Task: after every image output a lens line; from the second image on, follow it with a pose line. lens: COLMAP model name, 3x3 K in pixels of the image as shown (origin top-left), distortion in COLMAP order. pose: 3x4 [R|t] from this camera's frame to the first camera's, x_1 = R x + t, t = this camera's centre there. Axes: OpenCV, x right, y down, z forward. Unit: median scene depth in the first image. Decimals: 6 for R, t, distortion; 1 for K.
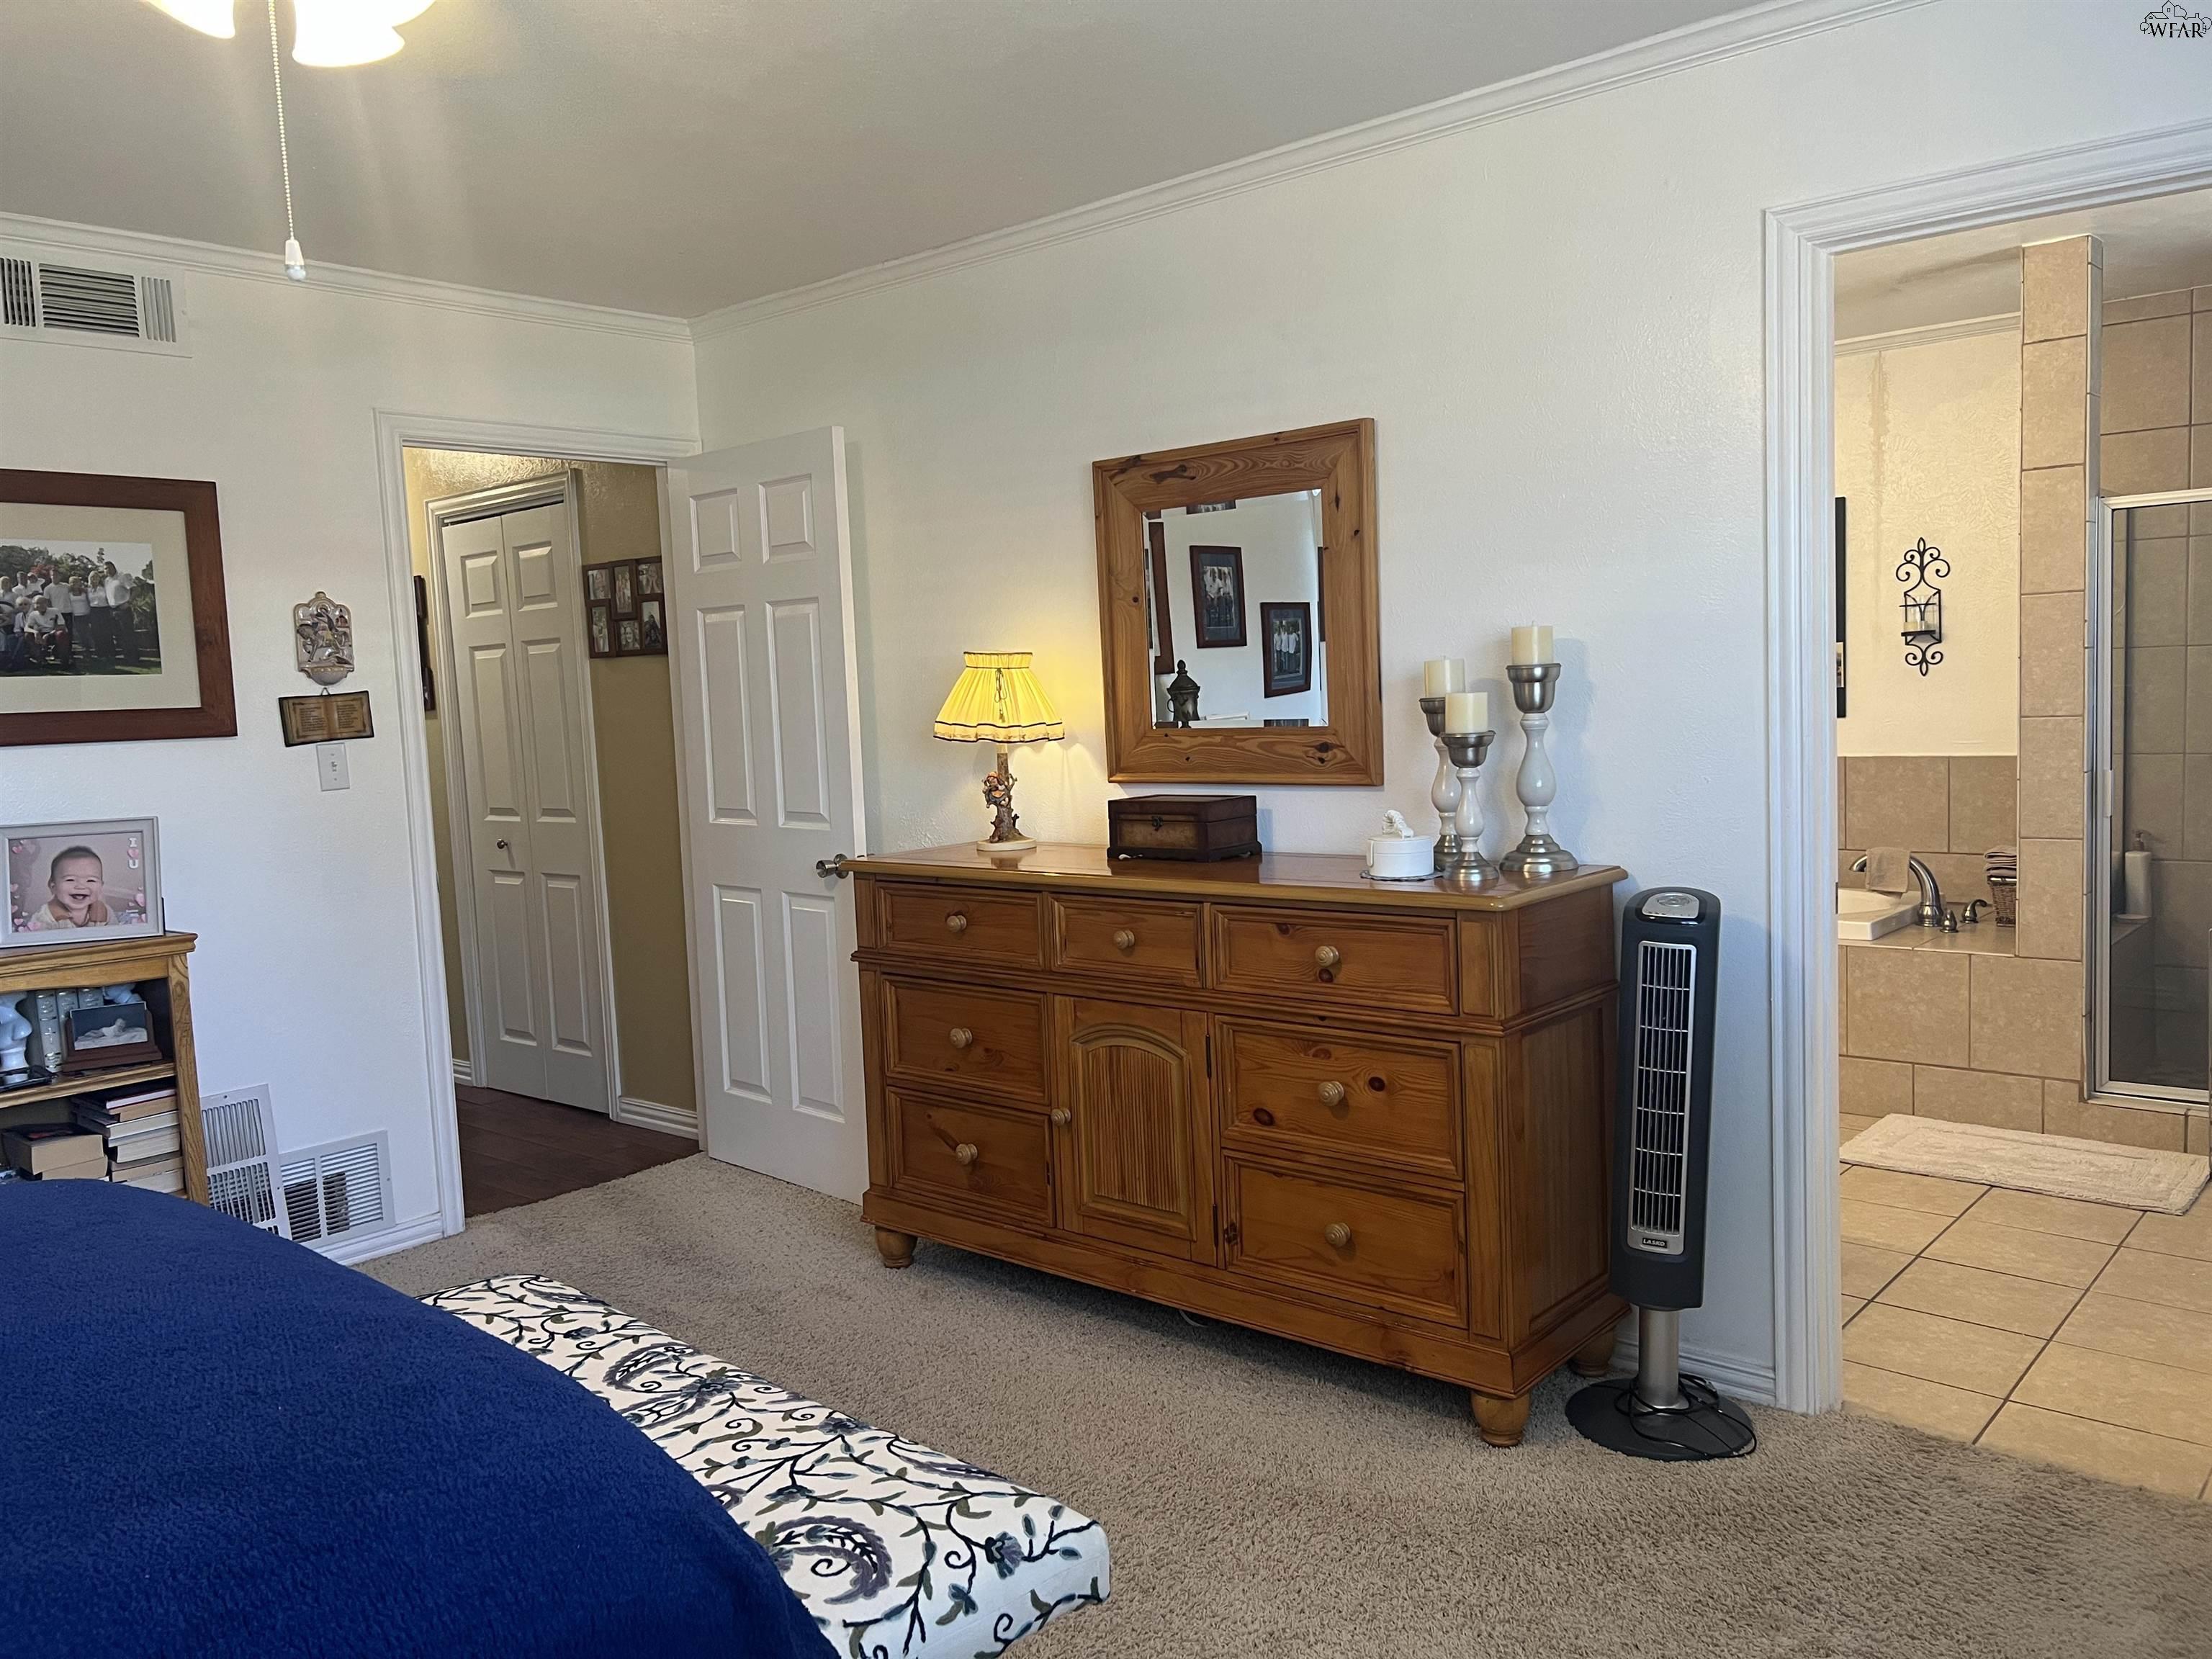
lens RADIAL K [[1668.6, 0, 1101.4], [0, 1668.6, 836.5], [0, 0, 1]] dist [0.056004, -0.065532]
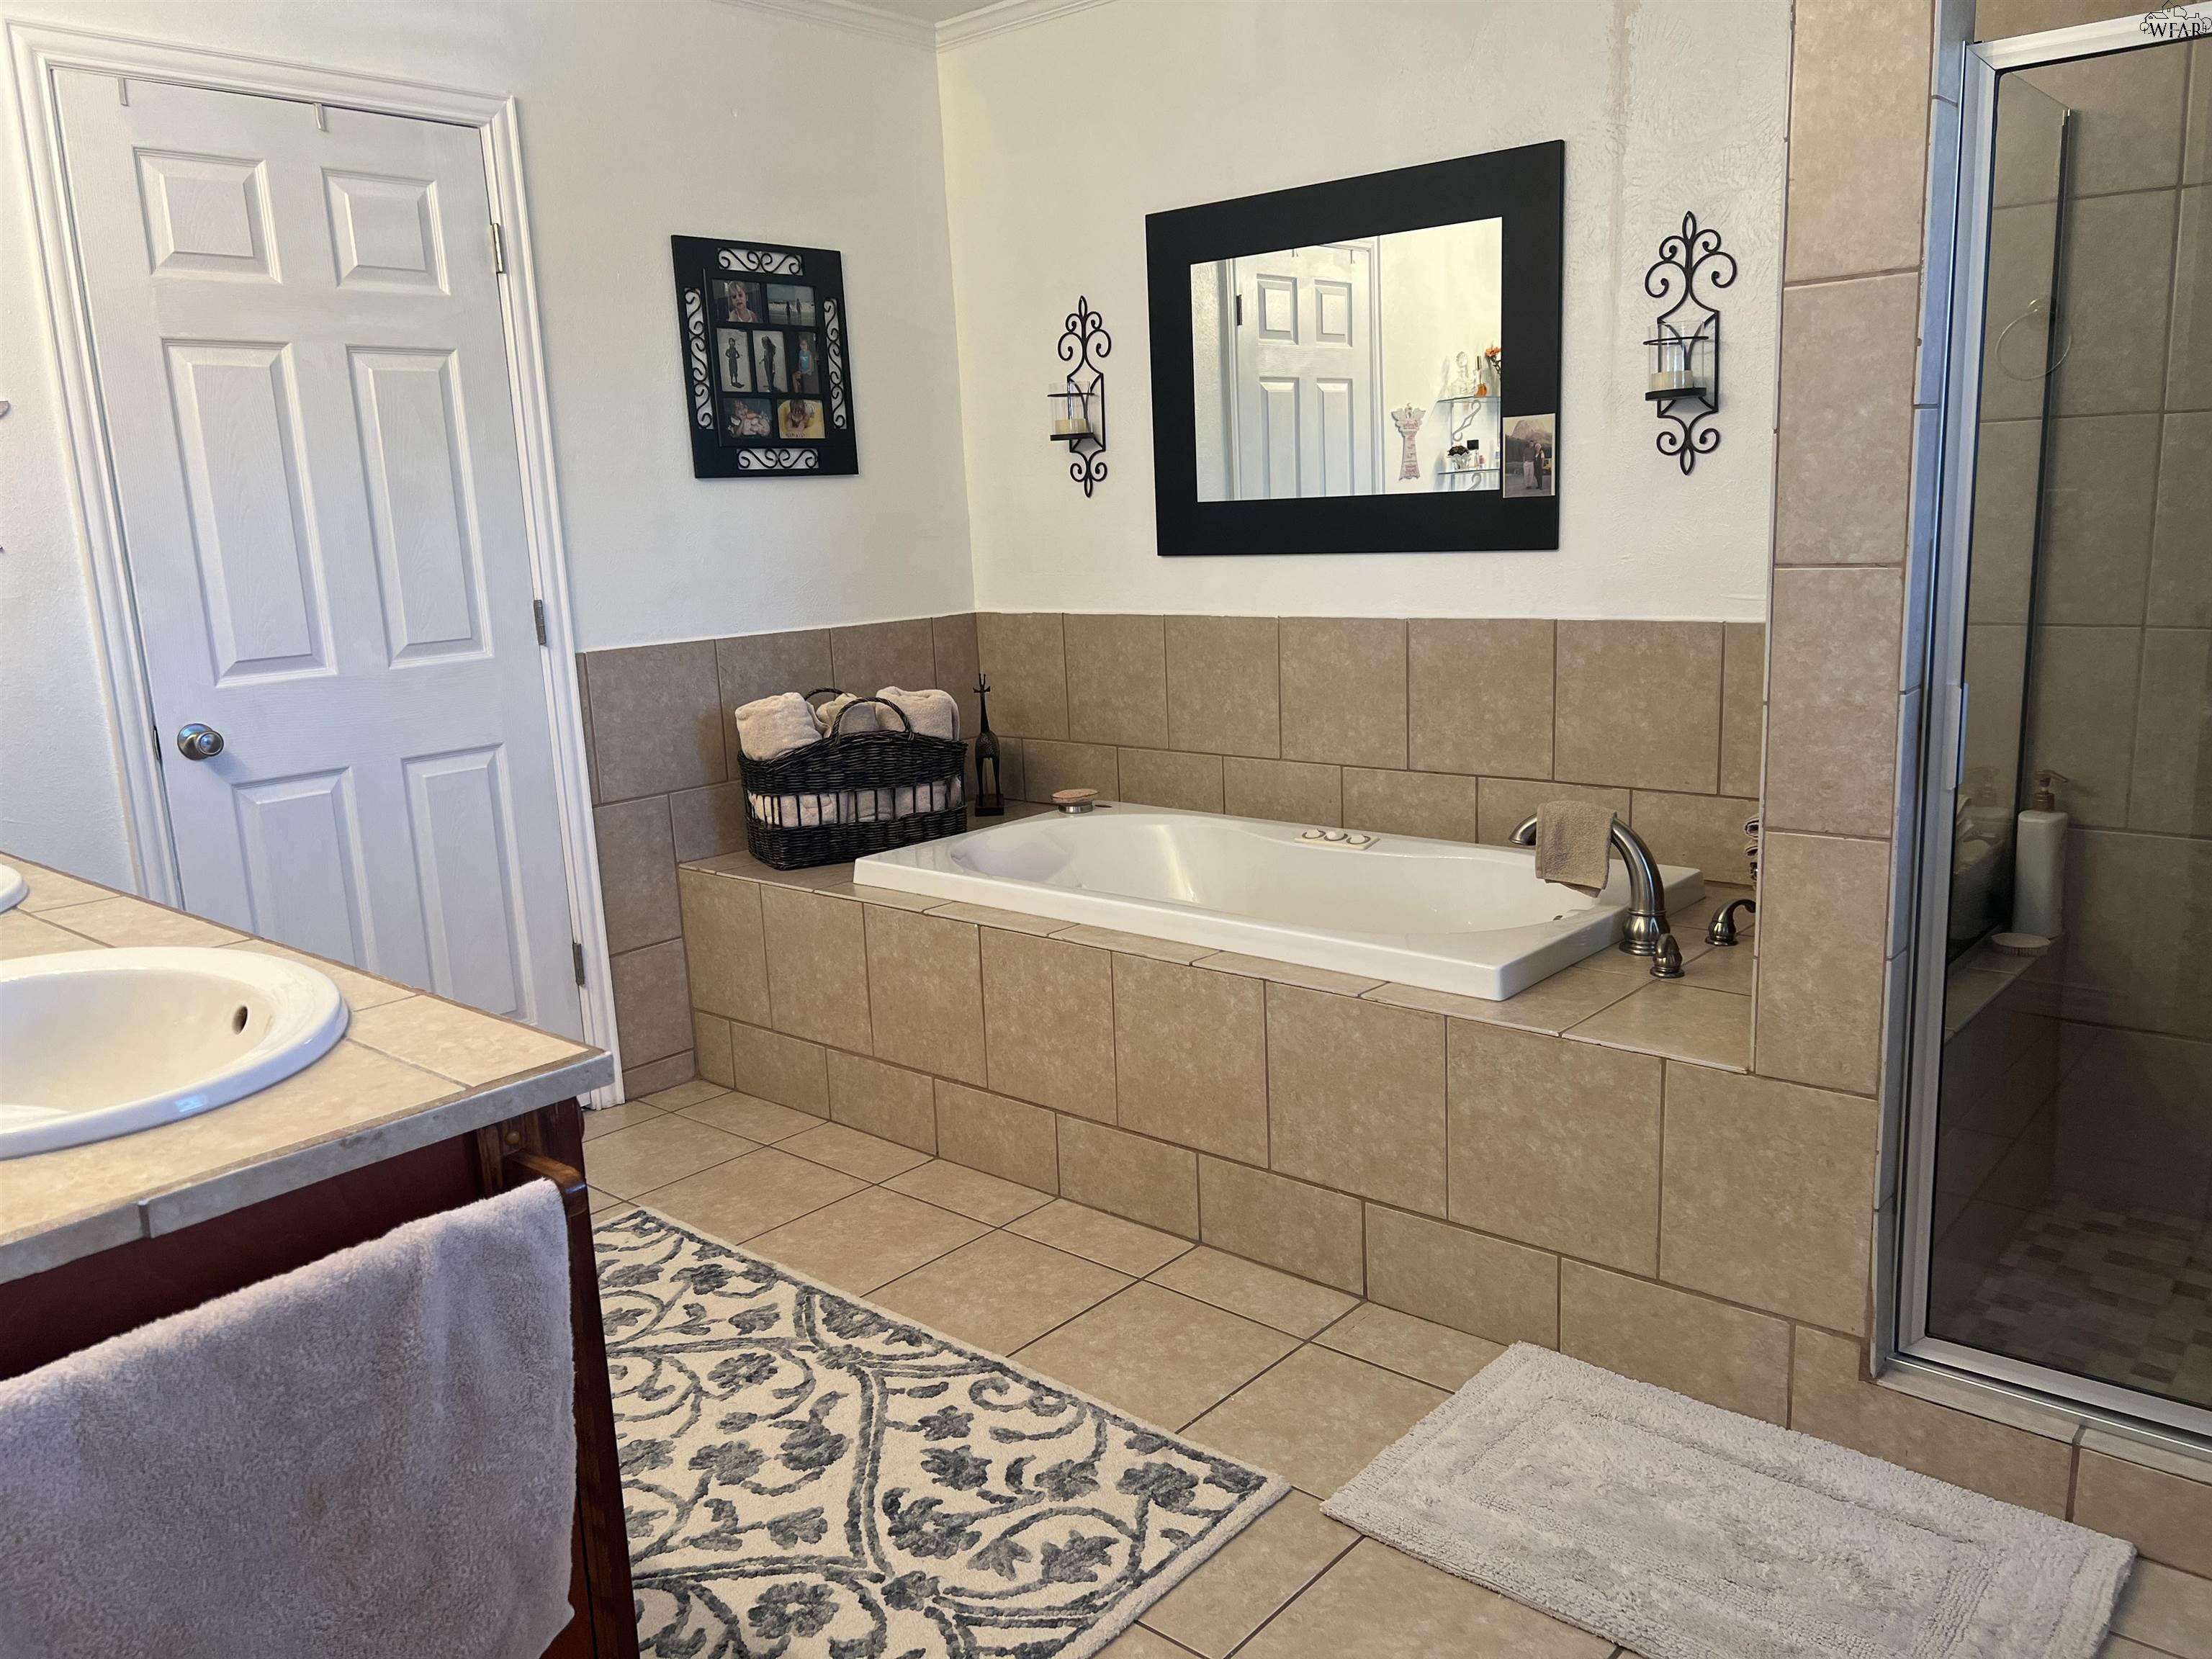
lens RADIAL K [[1668.6, 0, 1102.1], [0, 1668.6, 835.0], [0, 0, 1]] dist [0.056004, -0.065532]
pose [[0.999989, -0.001849, 0.004274, 0.337920], [0.001348, 0.993447, 0.114289, -0.047474], [-0.004457, -0.114282, 0.993438, 0.506995]]
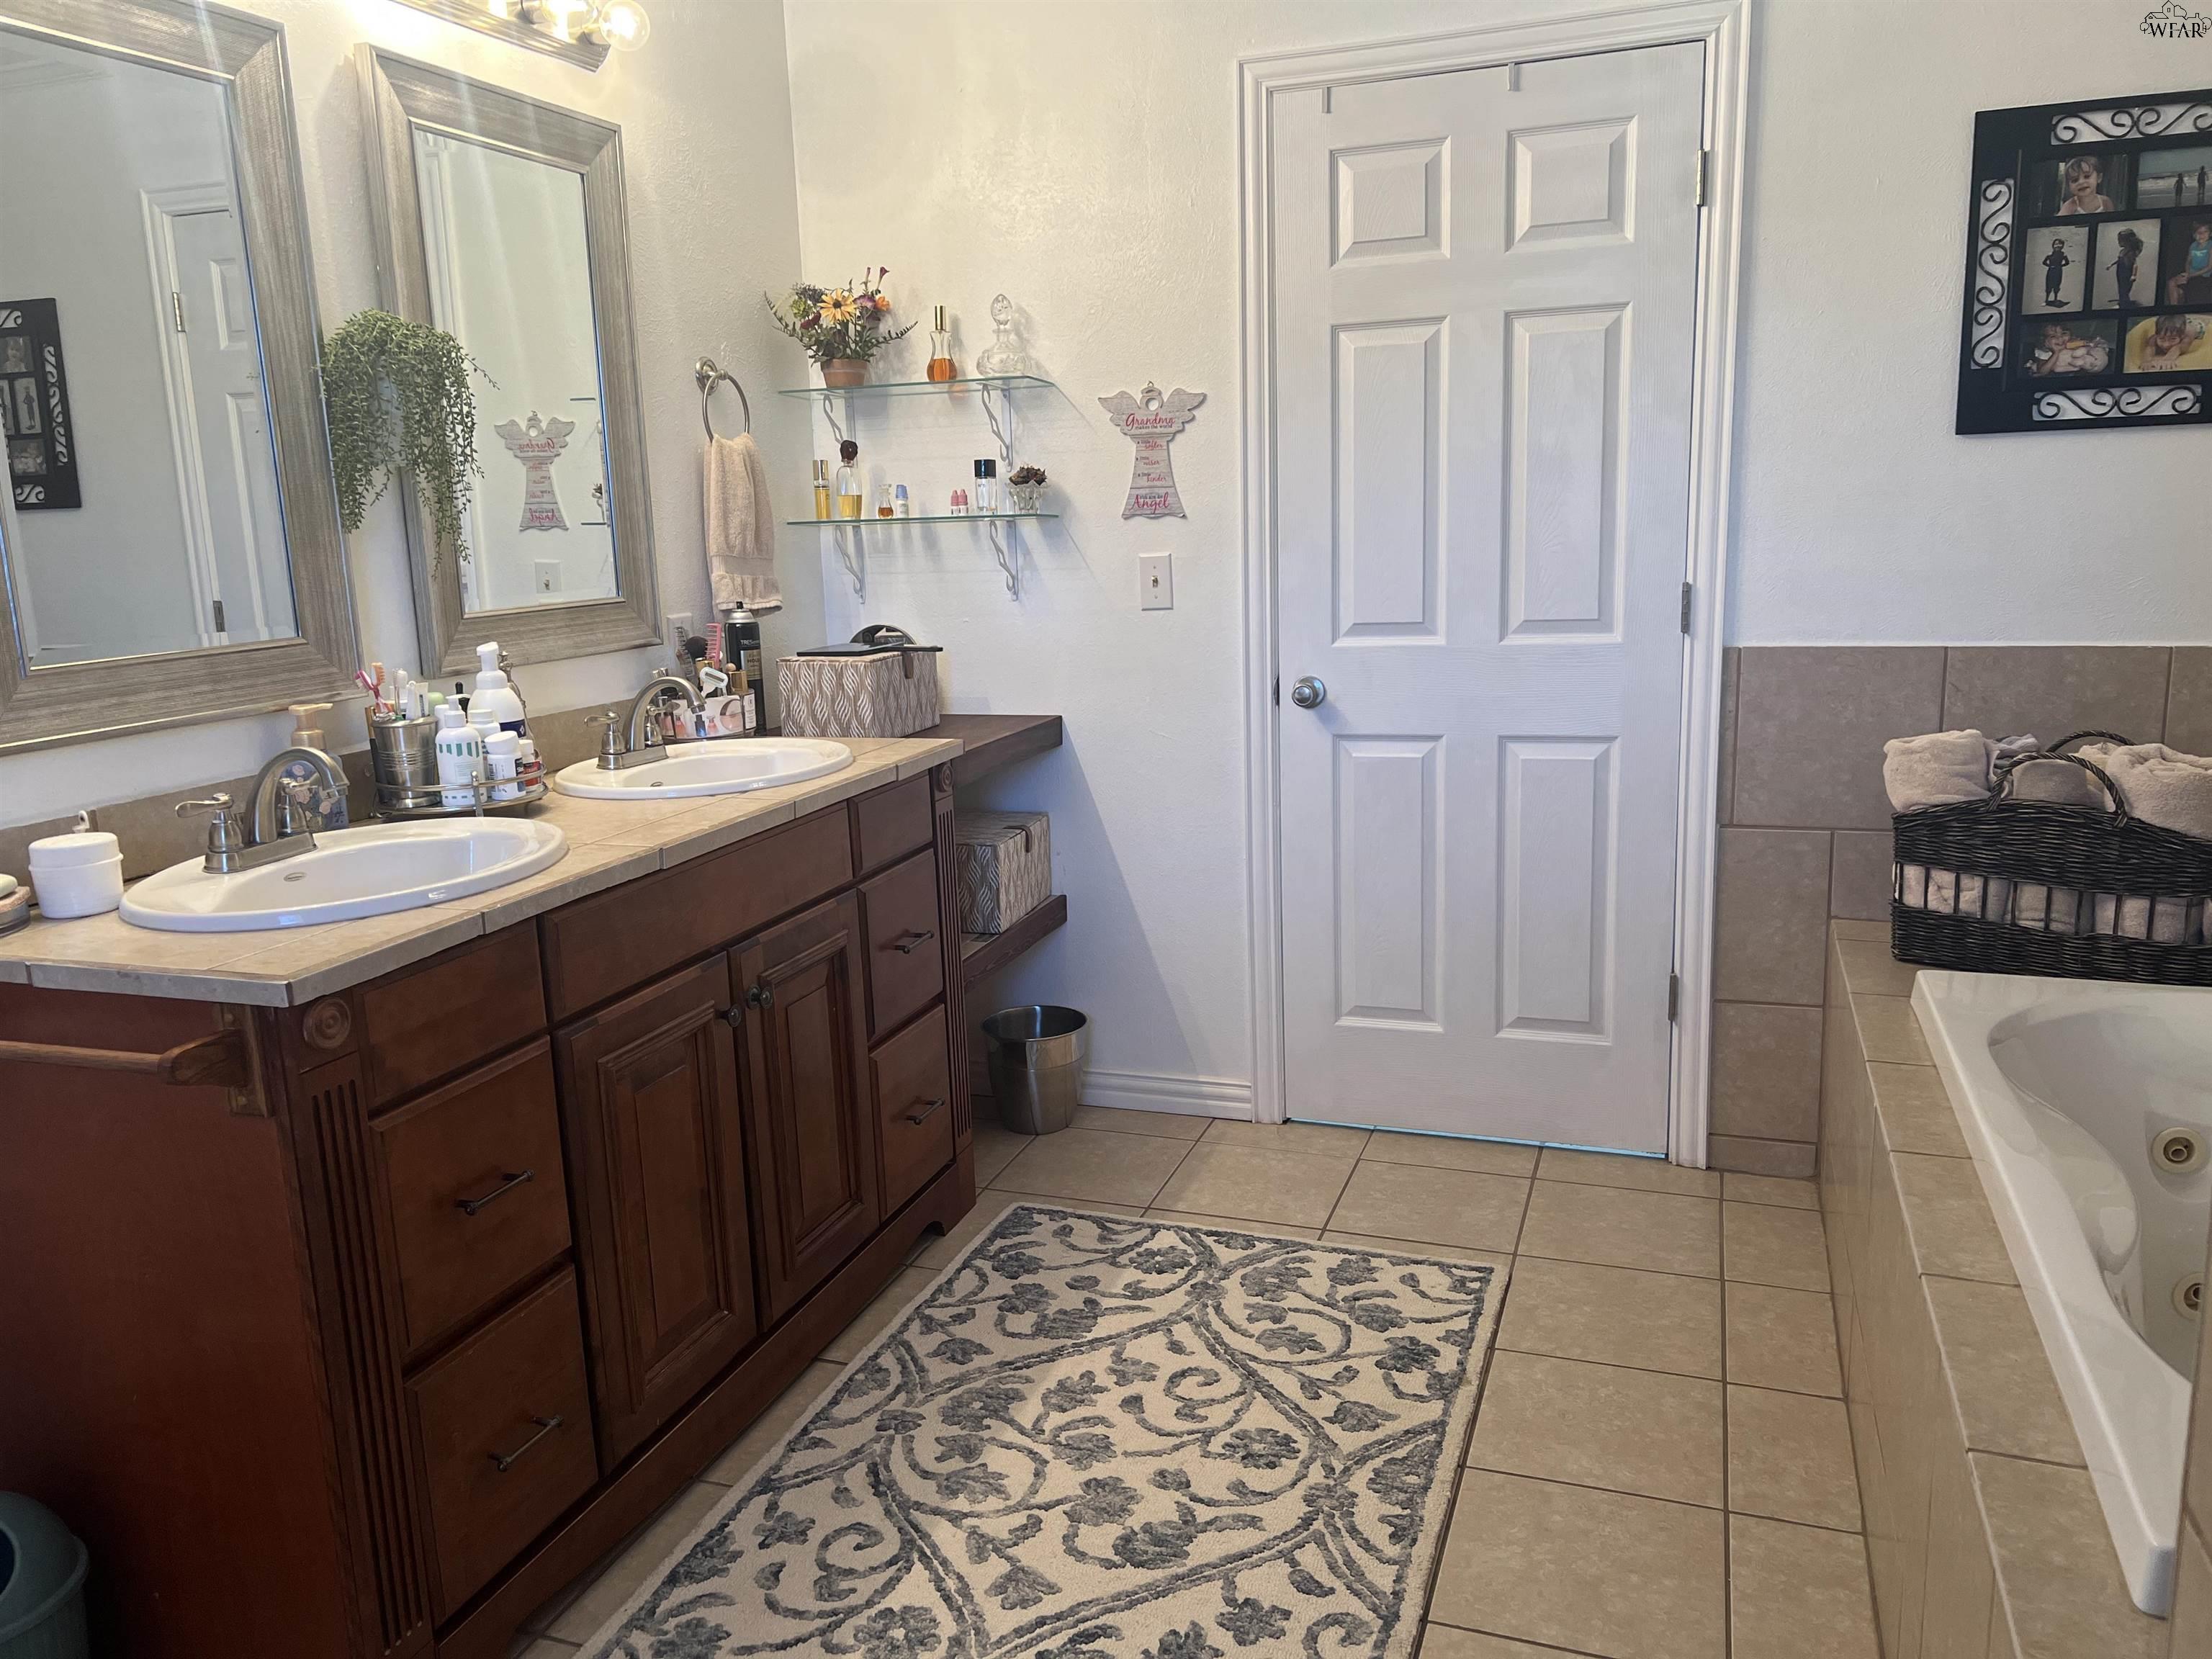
lens RADIAL K [[1668.6, 0, 1083.4], [0, 1668.6, 834.4], [0, 0, 1]] dist [0.056004, -0.065532]
pose [[0.364861, 0.208560, -0.907402, 0.576155], [-0.059083, 0.977811, 0.200986, -0.081764], [0.929185, -0.019720, 0.369088, 0.754876]]
